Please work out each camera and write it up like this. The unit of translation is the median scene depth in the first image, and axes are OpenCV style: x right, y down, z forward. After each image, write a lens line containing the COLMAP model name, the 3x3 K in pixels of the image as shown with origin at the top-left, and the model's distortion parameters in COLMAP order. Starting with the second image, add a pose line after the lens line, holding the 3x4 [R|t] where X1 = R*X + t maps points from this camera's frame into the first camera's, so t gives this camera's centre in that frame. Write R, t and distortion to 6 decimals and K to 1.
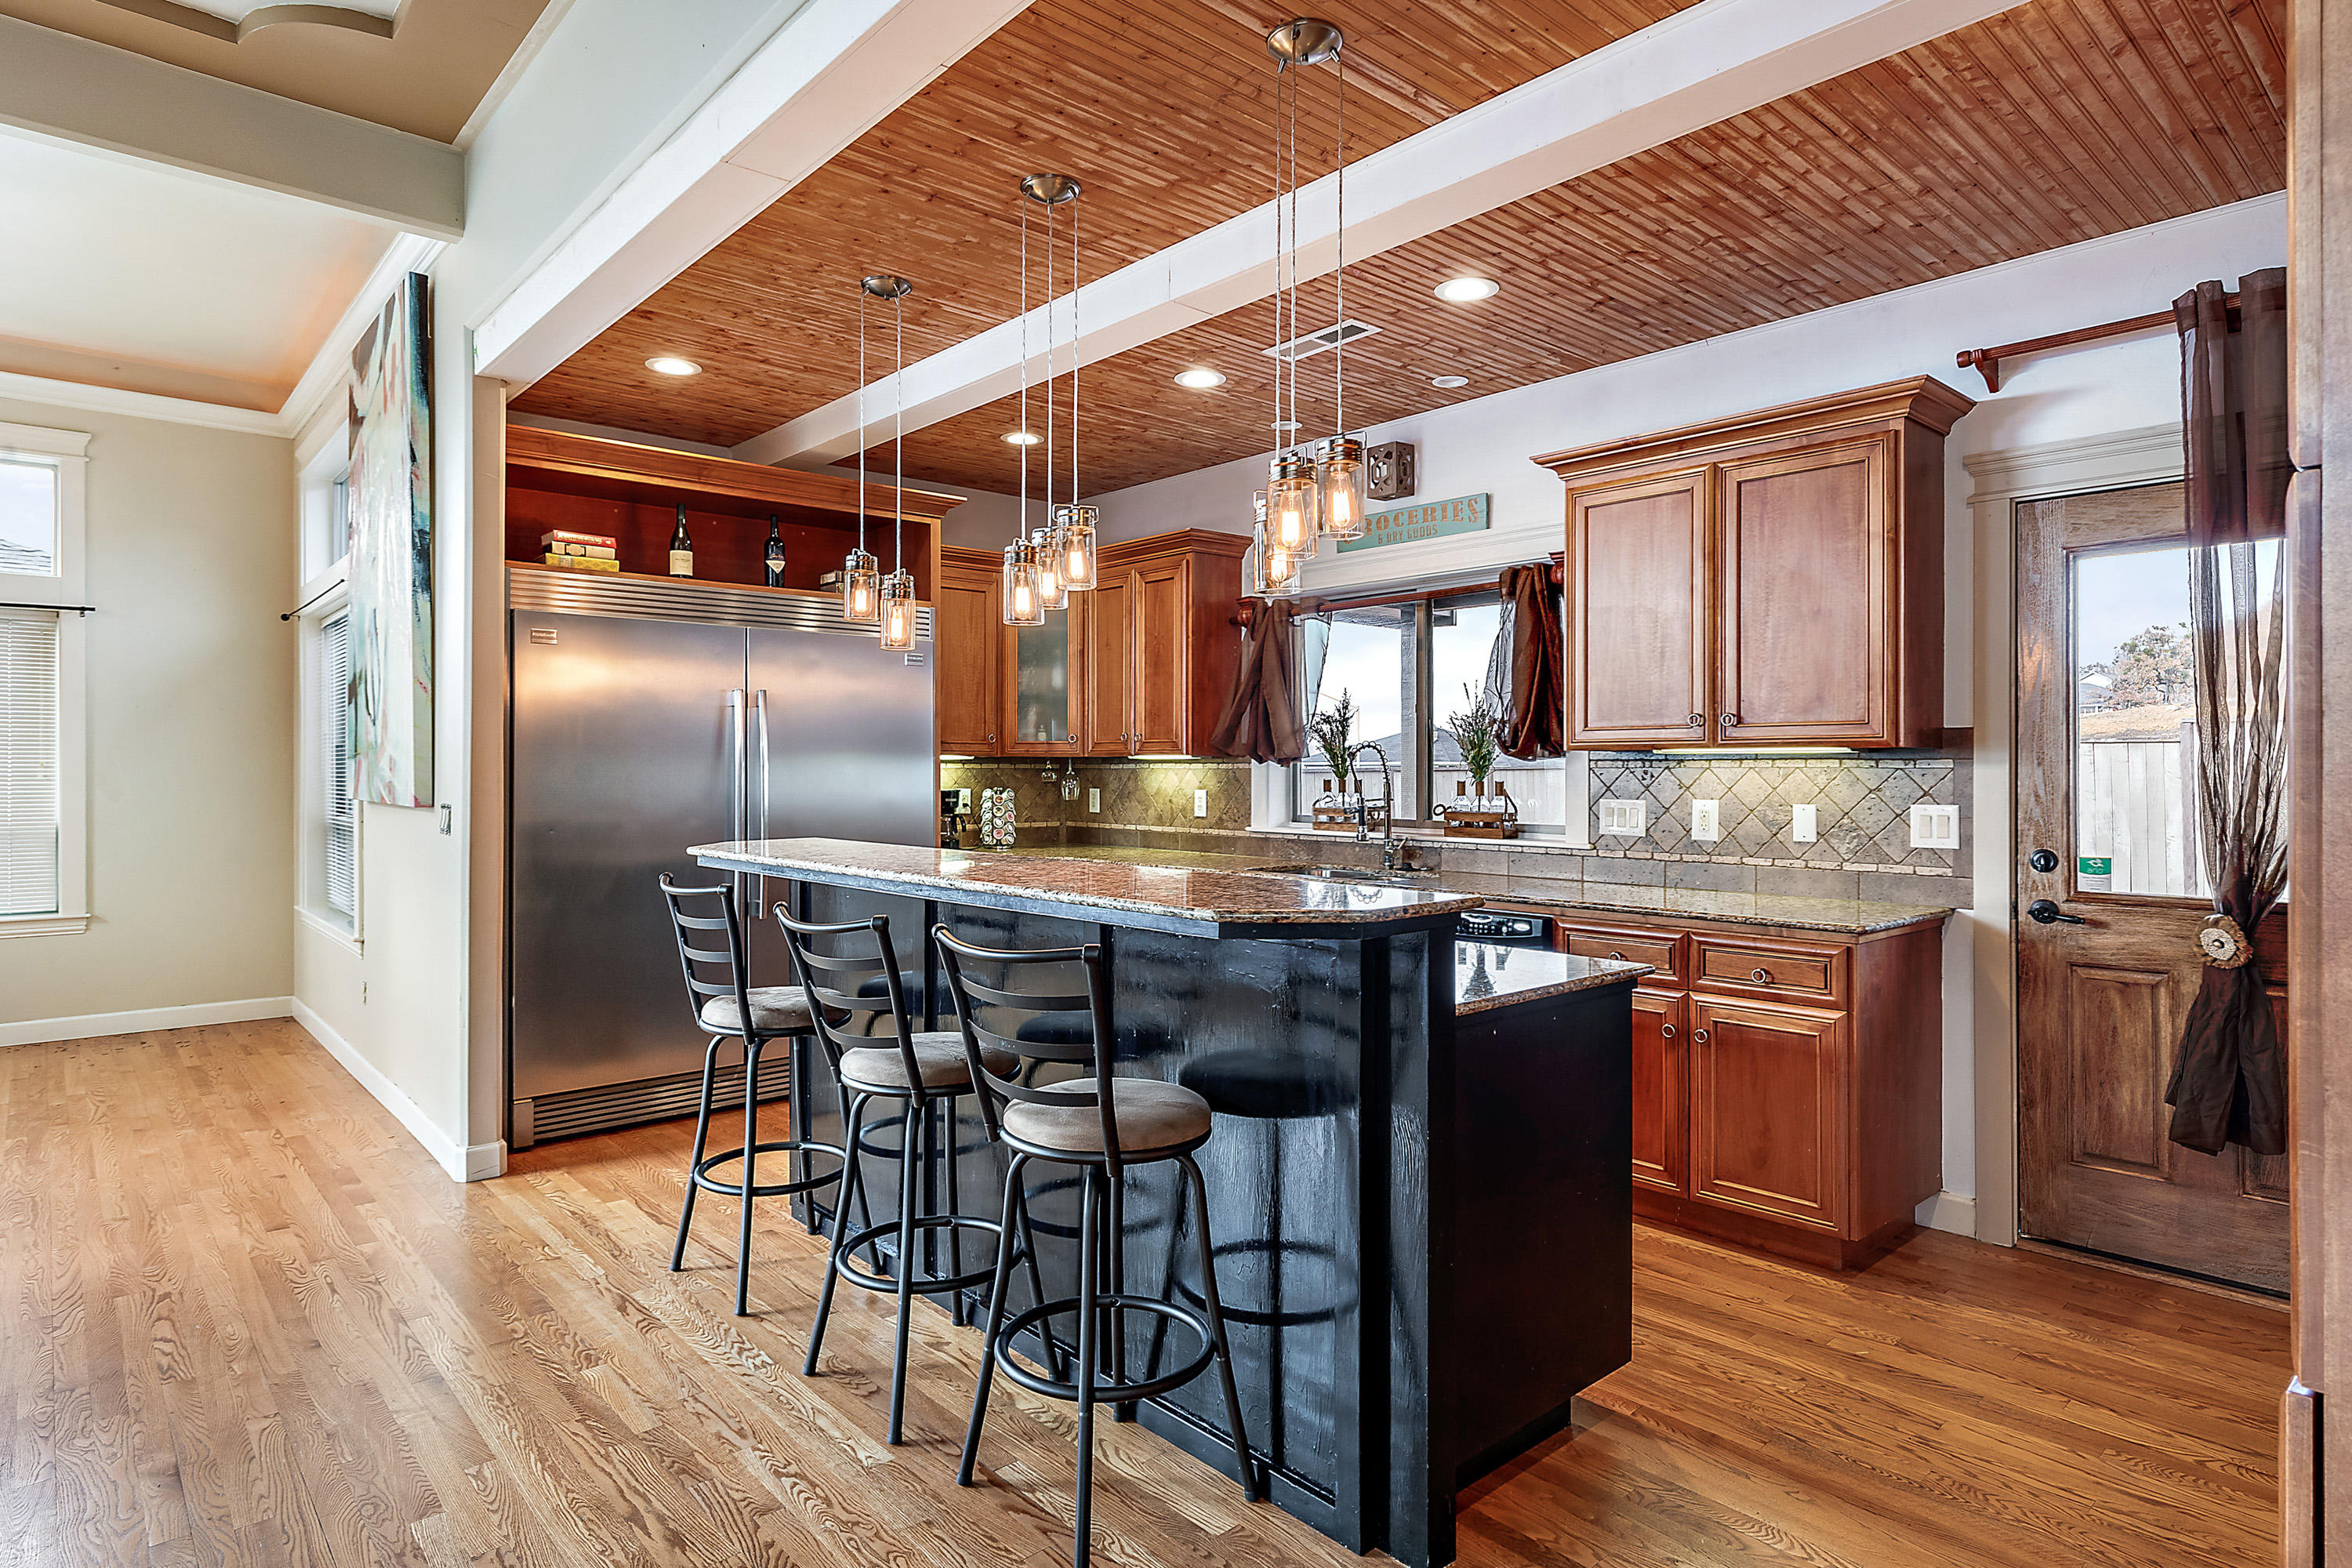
lens RADIAL K [[1283.4, 0, 1176.1], [0, 1283.4, 765.0], [0, 0, 1]] dist [0.000151, -0.000189]
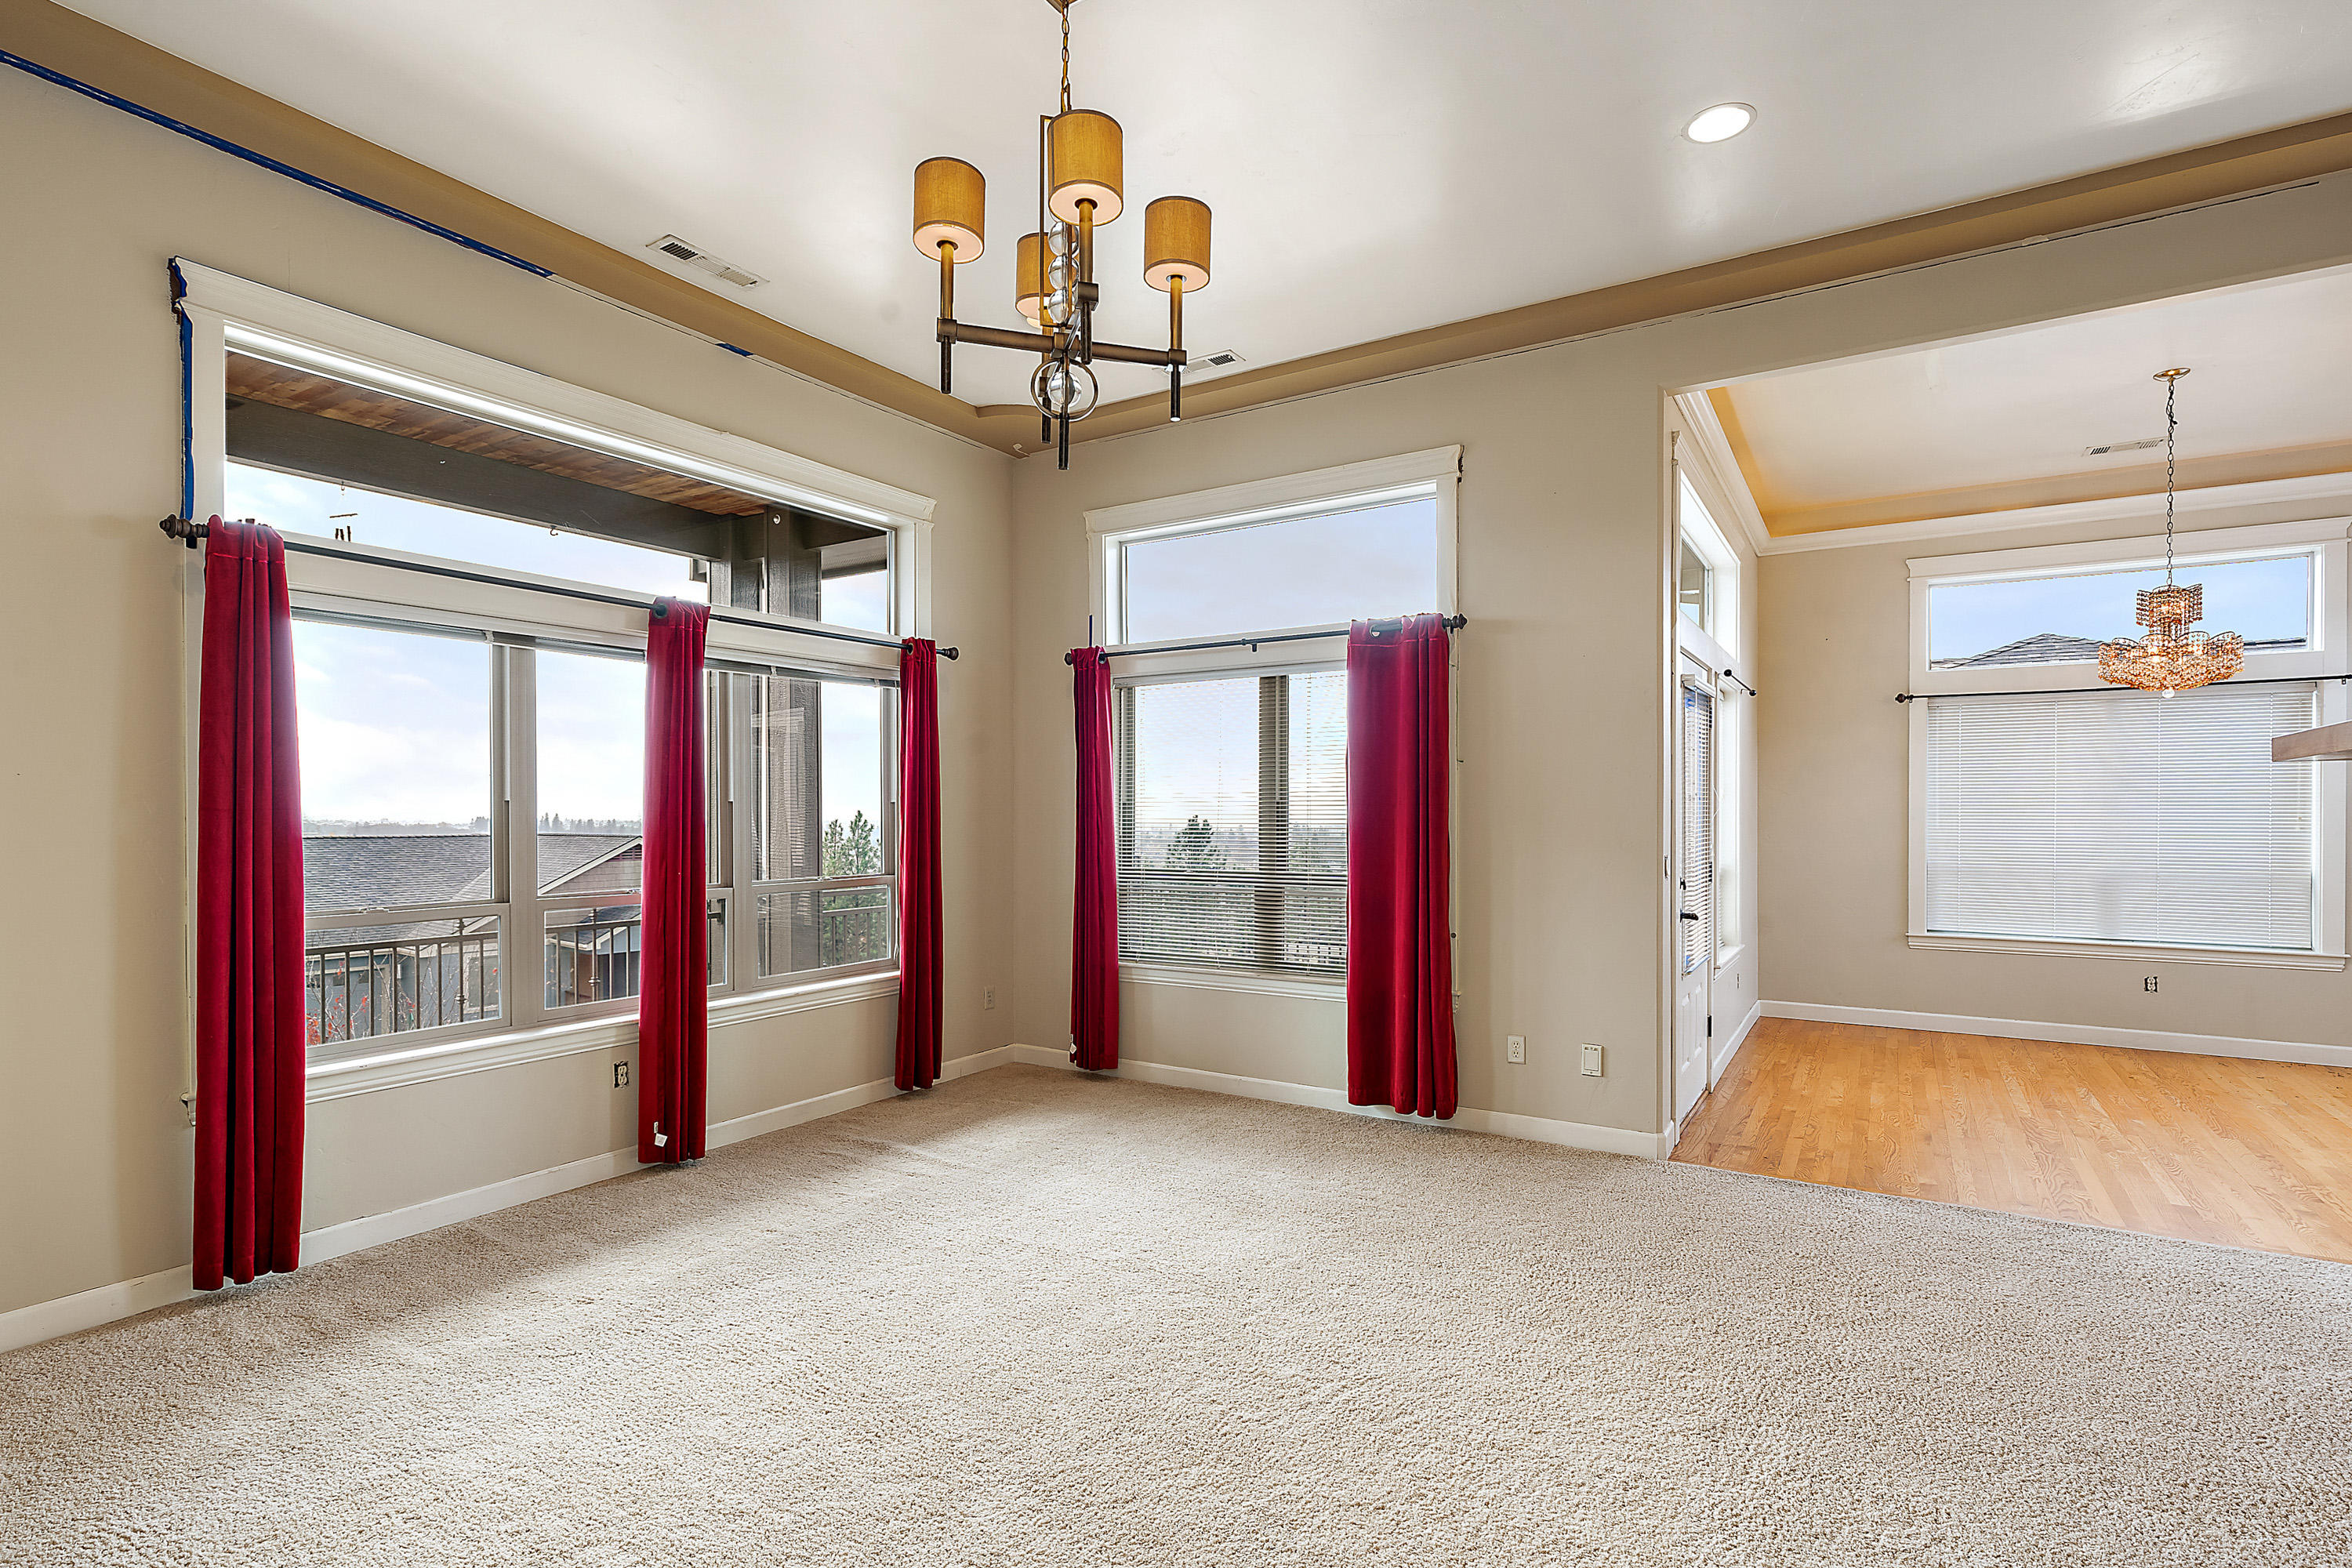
lens RADIAL K [[1122.5, 0, 1191.7], [0, 1122.5, 820.4], [0, 0, 1]] dist [-0.000942, -0.000143]
pose [[0.279631, 0.006385, -0.960086, -0.362014], [0.000160, 0.999978, 0.006697, -0.009394], [0.960107, -0.002027, 0.279624, -0.380307]]
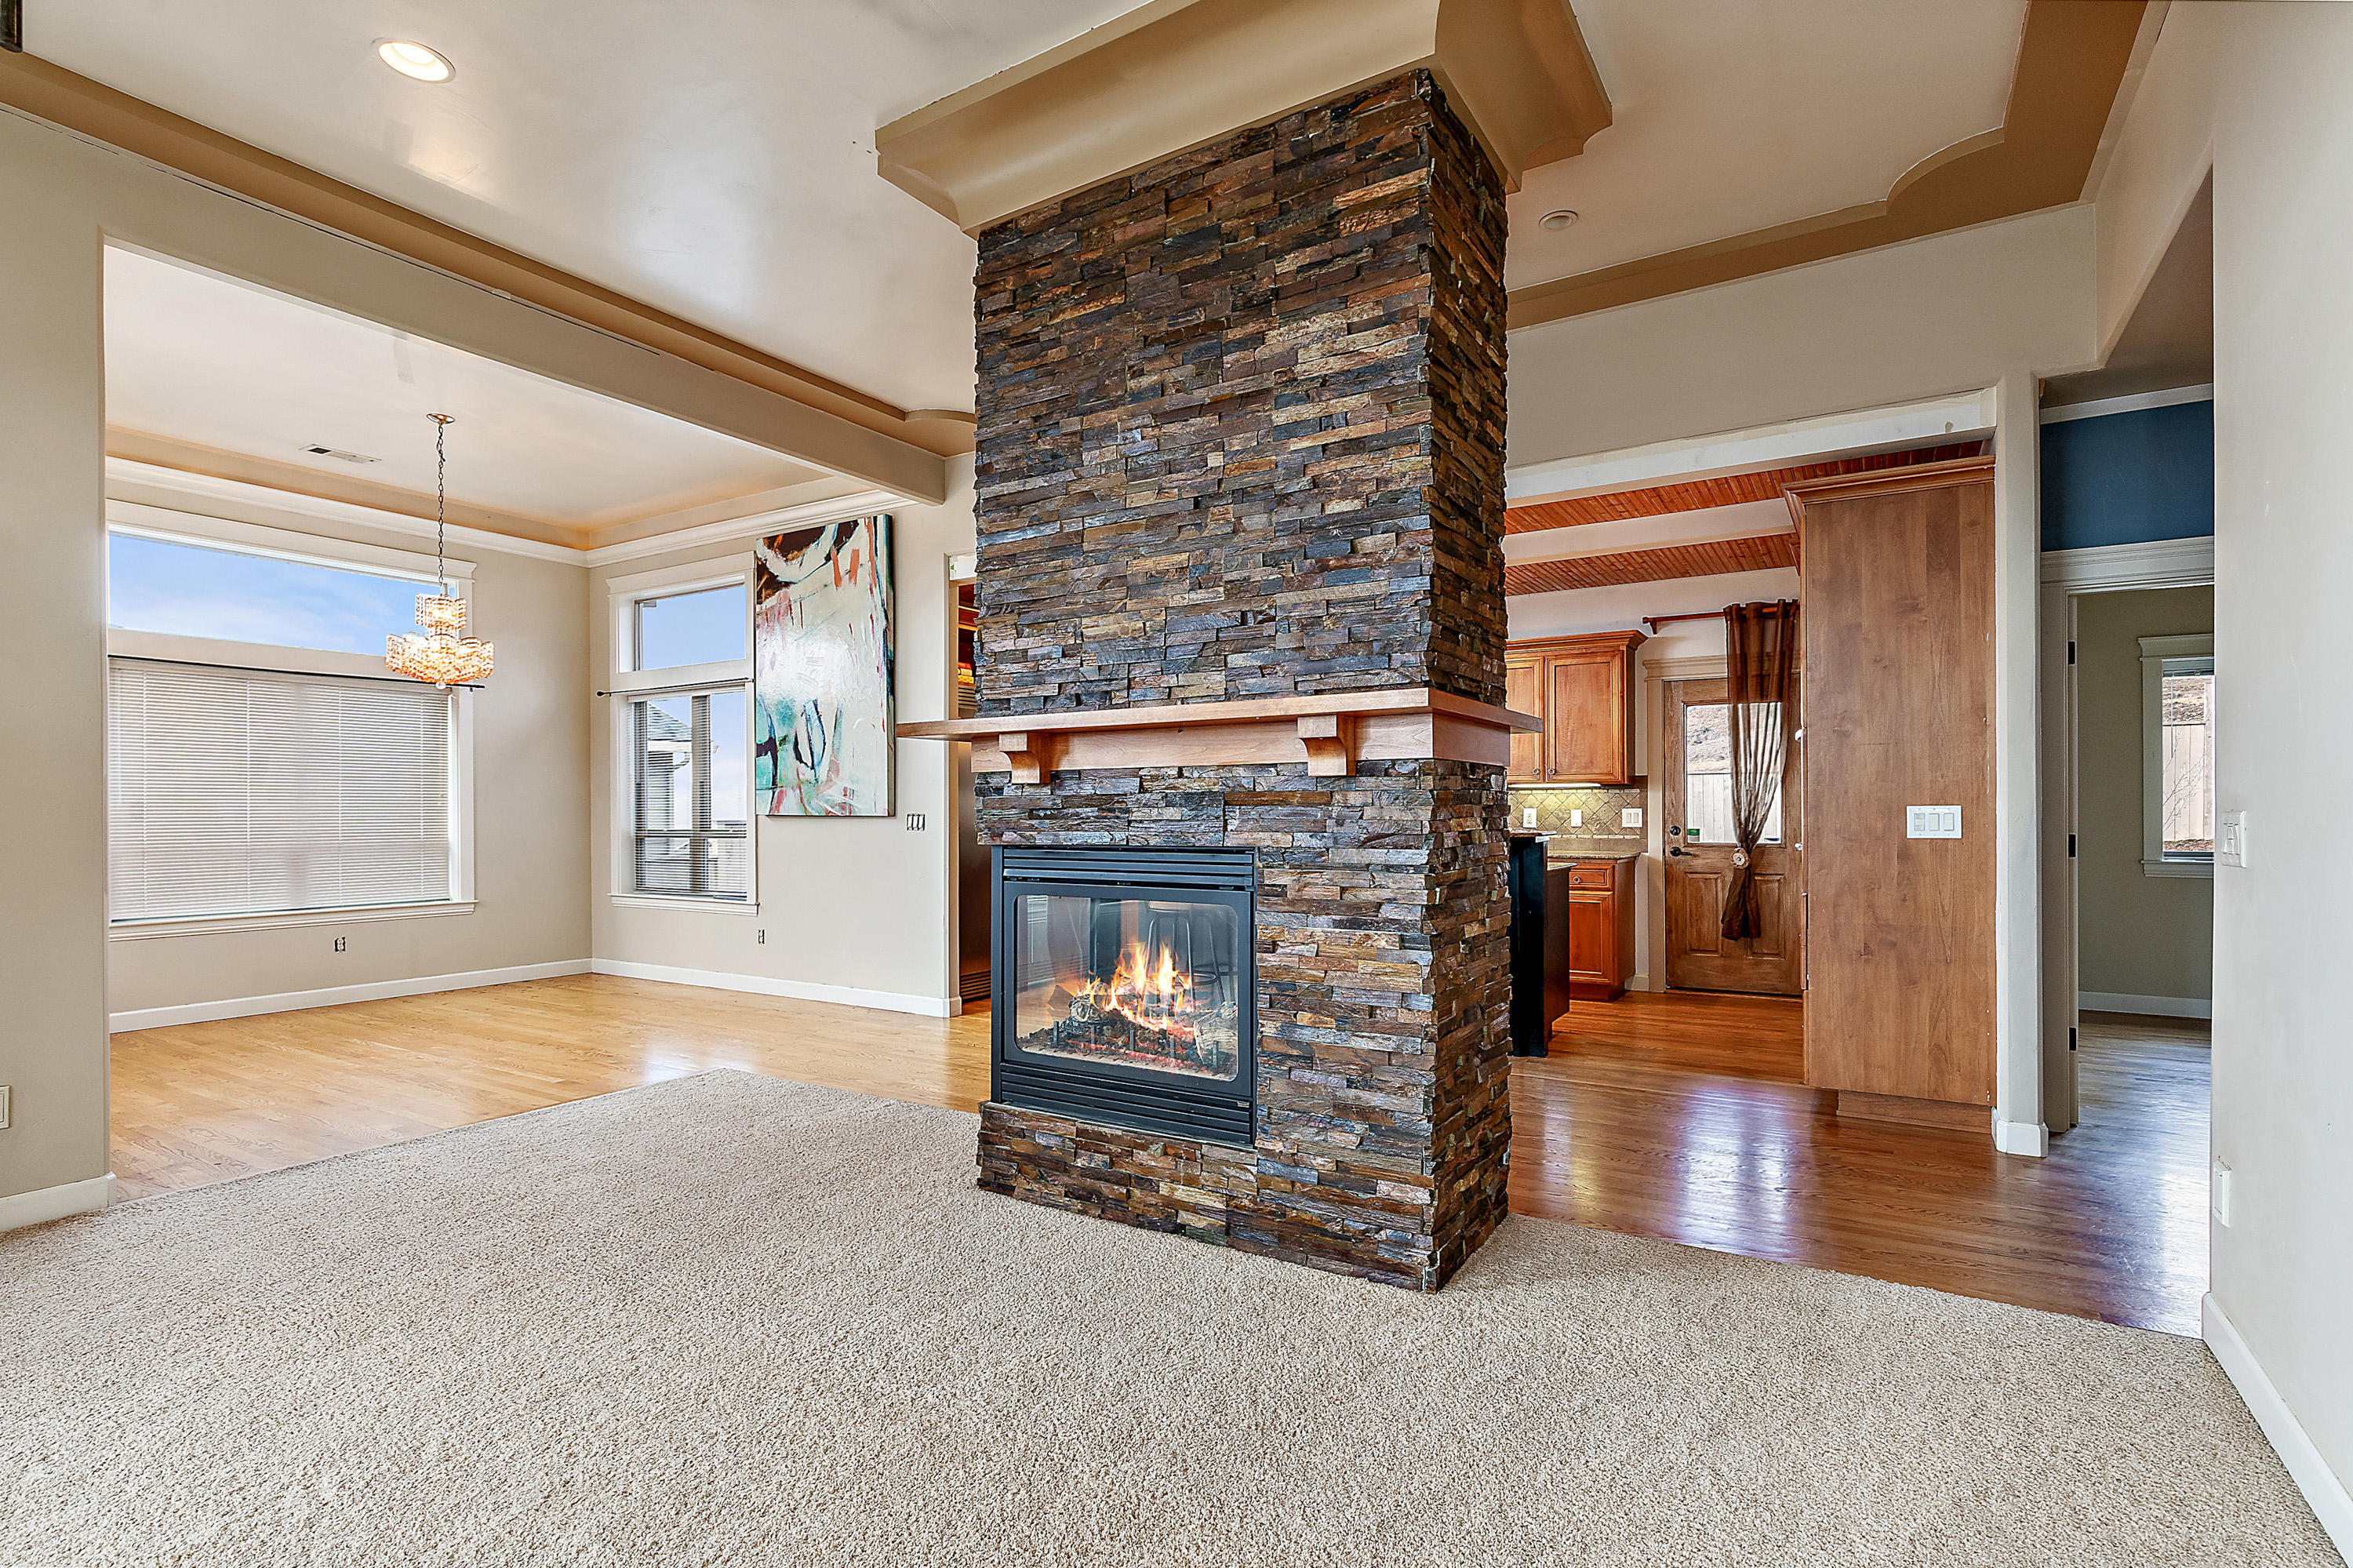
lens RADIAL K [[1123.5, 0, 1195.0], [0, 1123.5, 810.3], [0, 0, 1]] dist [-0.003479, -0.000611]
pose [[0.957249, -0.003836, 0.289240, -0.783064], [0.003440, 0.999992, 0.001877, 0.028337], [-0.289245, -0.000802, 0.957255, -0.745415]]
